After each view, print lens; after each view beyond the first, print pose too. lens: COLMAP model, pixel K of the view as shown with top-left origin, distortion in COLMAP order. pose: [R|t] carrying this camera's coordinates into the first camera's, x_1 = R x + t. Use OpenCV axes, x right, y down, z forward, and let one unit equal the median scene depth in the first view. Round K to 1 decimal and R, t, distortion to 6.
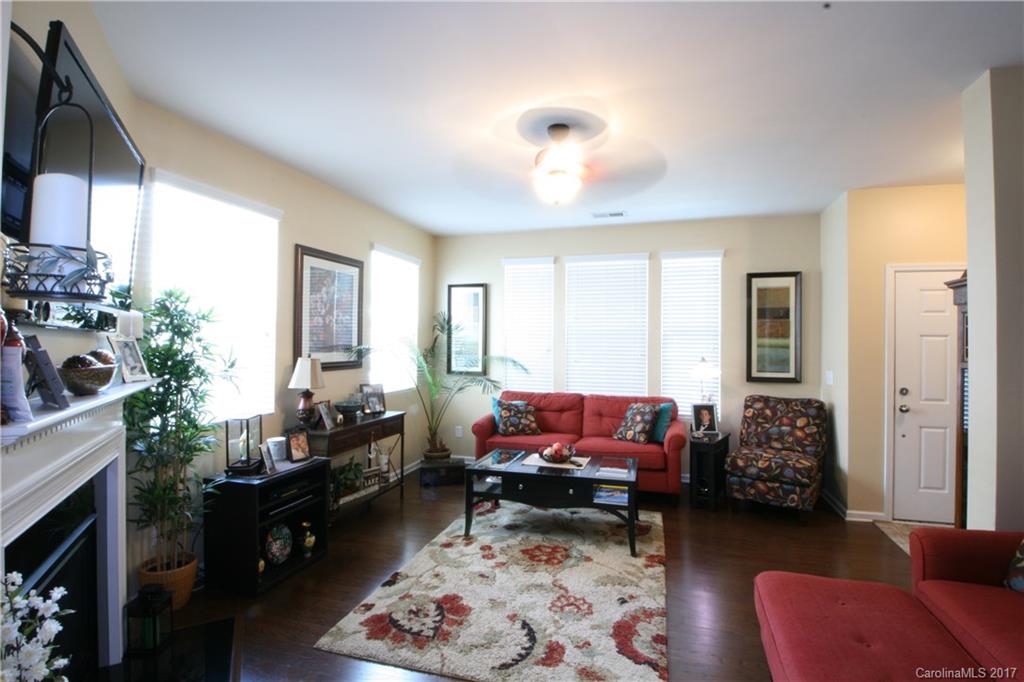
lens RADIAL K [[479.2, 0, 524.7], [0, 479.2, 335.0], [0, 0, 1]] dist [0.020520, -0.028250]
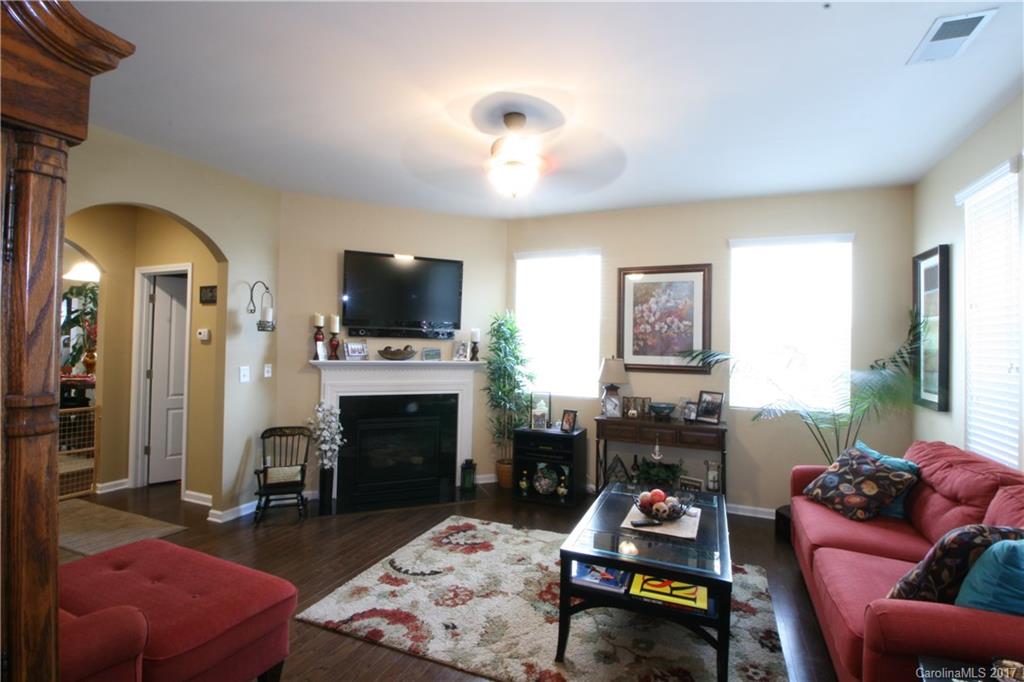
lens RADIAL K [[479.2, 0, 524.7], [0, 479.2, 335.0], [0, 0, 1]] dist [0.020520, -0.028250]
pose [[-0.102466, -0.026893, -0.994373, 0.675551], [-0.004741, 0.999636, -0.026547, 0.017408], [0.994725, 0.001994, -0.102556, 0.754441]]
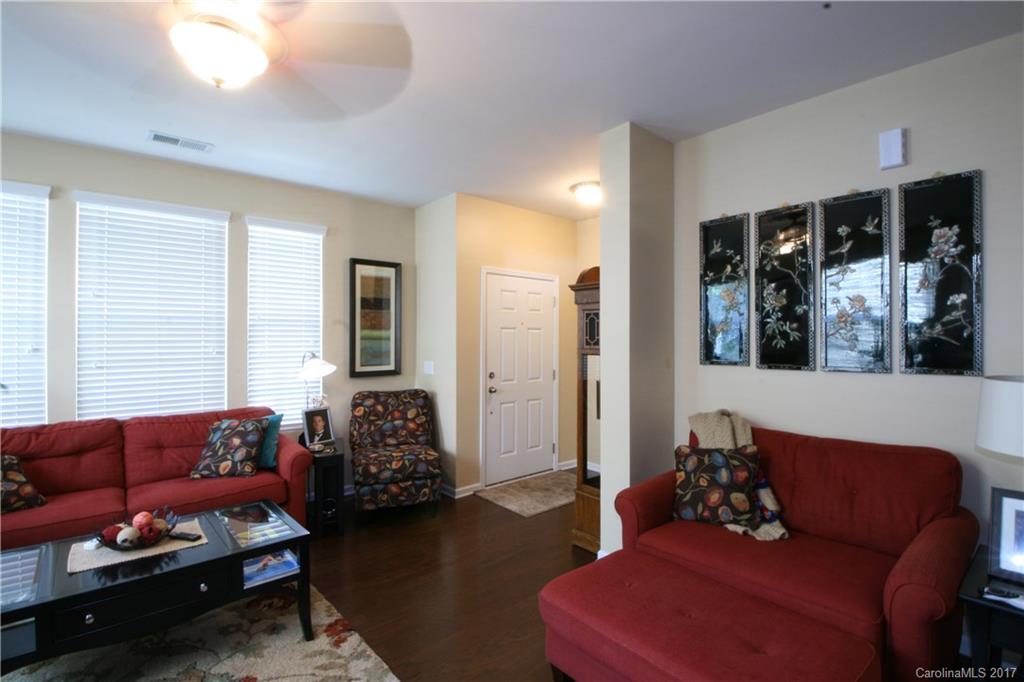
lens RADIAL K [[479.2, 0, 524.7], [0, 479.2, 335.0], [0, 0, 1]] dist [0.020520, -0.028250]
pose [[0.534189, -0.006145, 0.845343, -0.144852], [-0.008908, 0.999877, 0.012898, 0.002175], [-0.845318, -0.014420, 0.534069, 0.269932]]
